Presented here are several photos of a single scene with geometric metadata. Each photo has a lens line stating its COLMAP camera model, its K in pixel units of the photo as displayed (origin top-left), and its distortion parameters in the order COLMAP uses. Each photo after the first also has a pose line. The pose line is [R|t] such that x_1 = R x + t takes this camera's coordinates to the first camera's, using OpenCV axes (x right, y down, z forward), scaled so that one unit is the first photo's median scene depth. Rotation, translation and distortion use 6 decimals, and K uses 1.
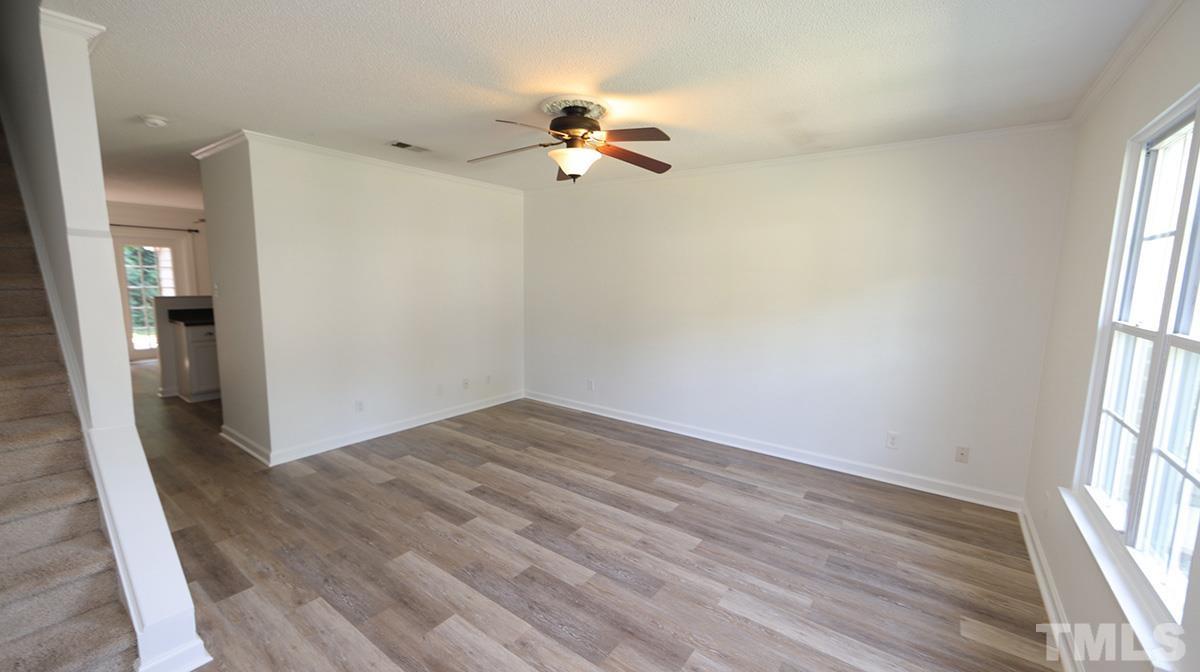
lens RADIAL K [[469.5, 0, 604.8], [0, 469.5, 334.3], [0, 0, 1]] dist [0.005630, -0.000037]
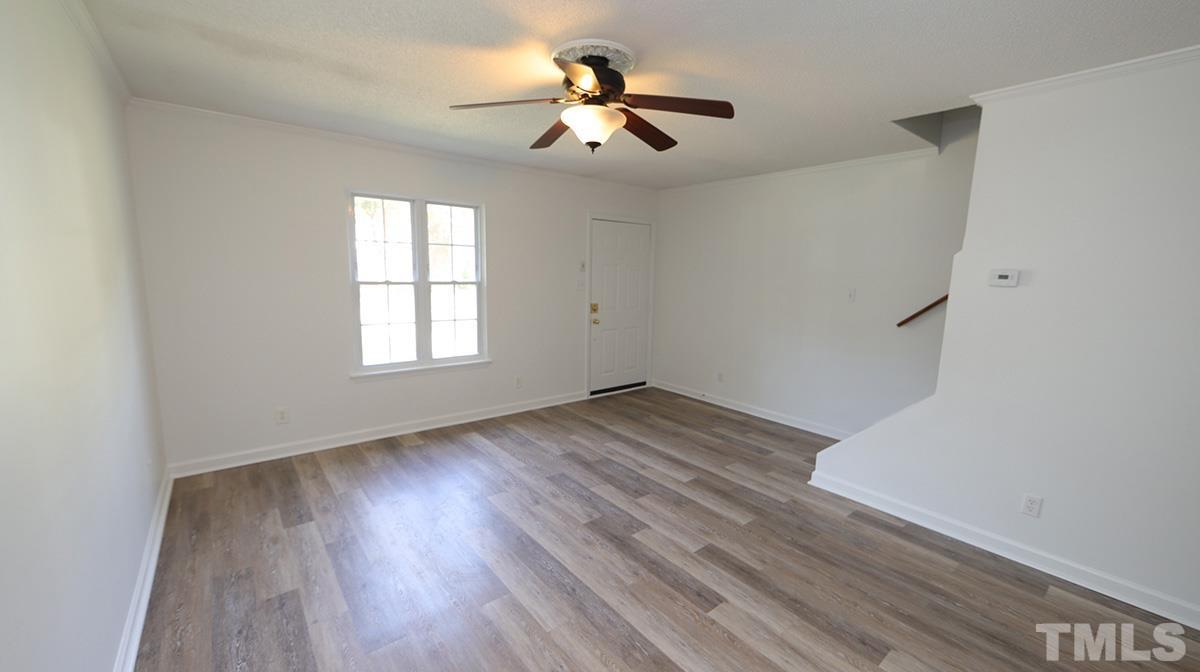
lens RADIAL K [[469.5, 0, 605.6], [0, 469.5, 330.6], [0, 0, 1]] dist [0.005630, -0.000037]
pose [[-0.966236, -0.074104, 0.246773, -0.305839], [-0.011091, 0.968823, 0.247505, -0.224632], [-0.257421, 0.236412, -0.936933, 1.810211]]
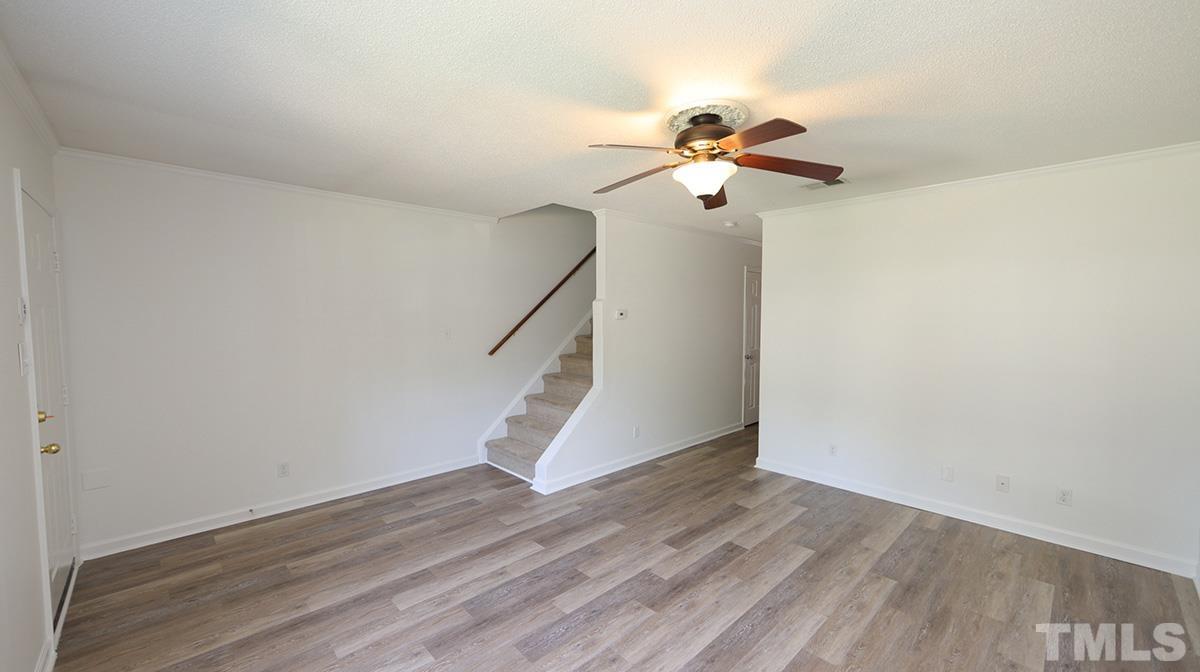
lens RADIAL K [[469.5, 0, 602.0], [0, 469.5, 333.7], [0, 0, 1]] dist [0.005630, -0.000037]
pose [[-0.178833, 0.023675, -0.983595, 0.783709], [-0.123143, 0.991311, 0.046250, -0.111355], [0.976143, 0.129394, -0.174364, 0.986482]]
